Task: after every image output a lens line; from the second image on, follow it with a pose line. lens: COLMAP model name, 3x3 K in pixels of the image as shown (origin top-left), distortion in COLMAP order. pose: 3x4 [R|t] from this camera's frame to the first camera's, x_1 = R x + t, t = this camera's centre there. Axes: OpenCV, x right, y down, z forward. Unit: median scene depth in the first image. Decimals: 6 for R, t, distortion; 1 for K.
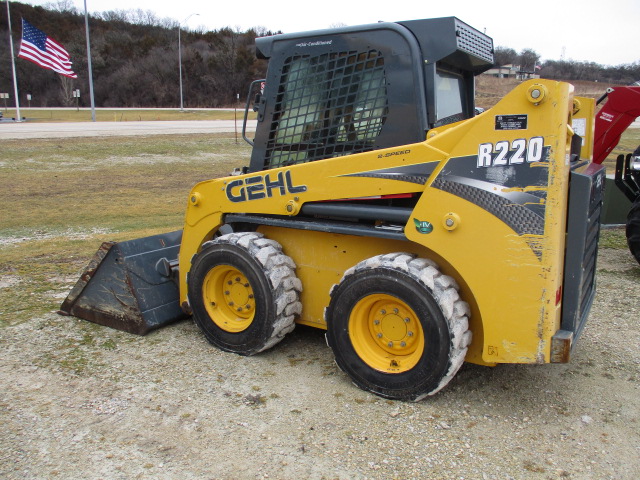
lens RADIAL K [[547.6, 0, 315.4], [0, 547.6, 237.8], [0, 0, 1]] dist [-0.042775, -0.006371]
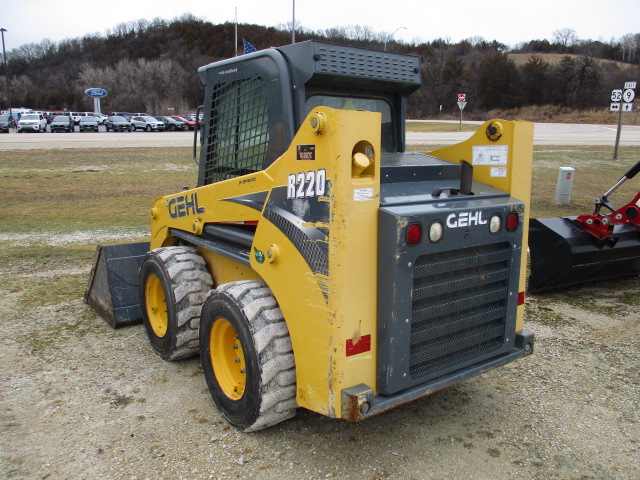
lens RADIAL K [[547.6, 0, 315.4], [0, 547.6, 237.8], [0, 0, 1]] dist [-0.042775, -0.006371]
pose [[0.927325, 0.073846, -0.366899, 0.626029], [-0.080897, 0.996715, -0.003857, -0.054894], [0.365409, 0.033258, 0.930253, 0.116730]]
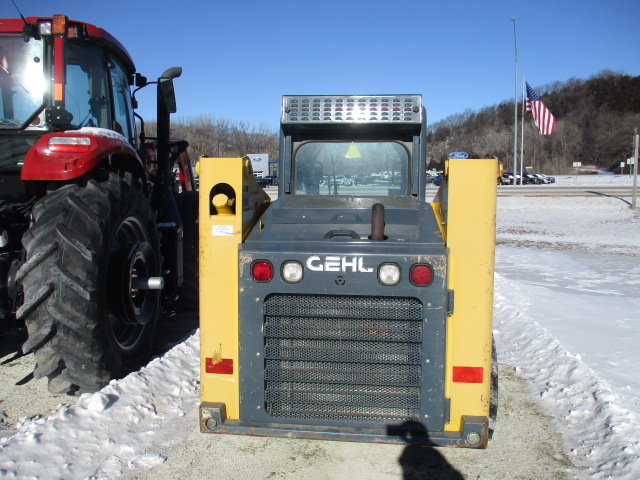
lens RADIAL K [[537.2, 0, 316.8], [0, 537.2, 235.5], [0, 0, 1]] dist [-0.015252, -0.004086]
pose [[0.434042, 0.087001, -0.896682, 1.238932], [-0.176883, 0.984182, 0.009870, -0.151922], [0.883357, 0.154324, 0.442565, 0.616276]]
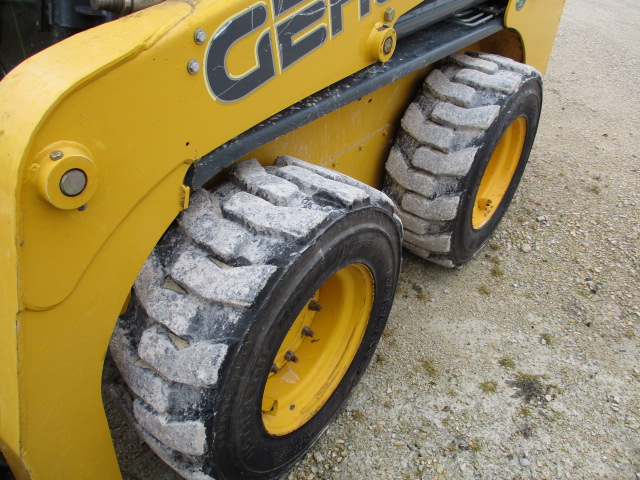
lens RADIAL K [[529.2, 0, 311.2], [0, 529.2, 238.9], [0, 0, 1]] dist [-0.006598, -0.006742]
pose [[0.084656, -0.595302, 0.799030, -0.481813], [0.164661, 0.799241, 0.578014, -0.188943], [-0.982711, 0.082637, 0.165684, 1.123710]]
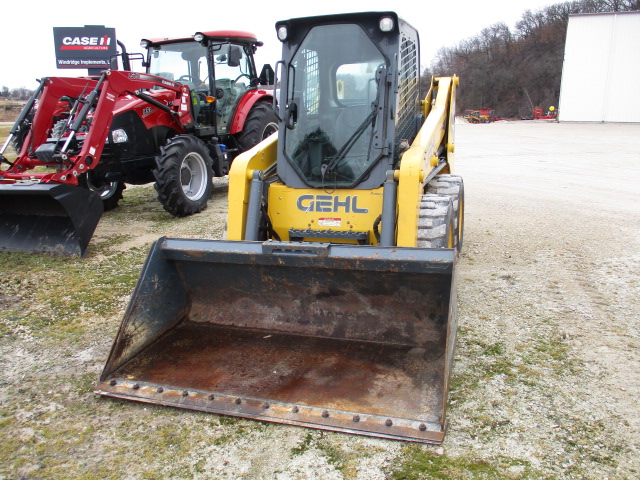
lens RADIAL K [[537.2, 0, 316.8], [0, 537.2, 235.5], [0, 0, 1]] dist [-0.015252, -0.004086]
pose [[-0.245942, -0.229123, 0.941815, -1.355980], [0.223365, 0.932111, 0.285091, -0.352911], [-0.943197, 0.280484, -0.178067, 1.731025]]
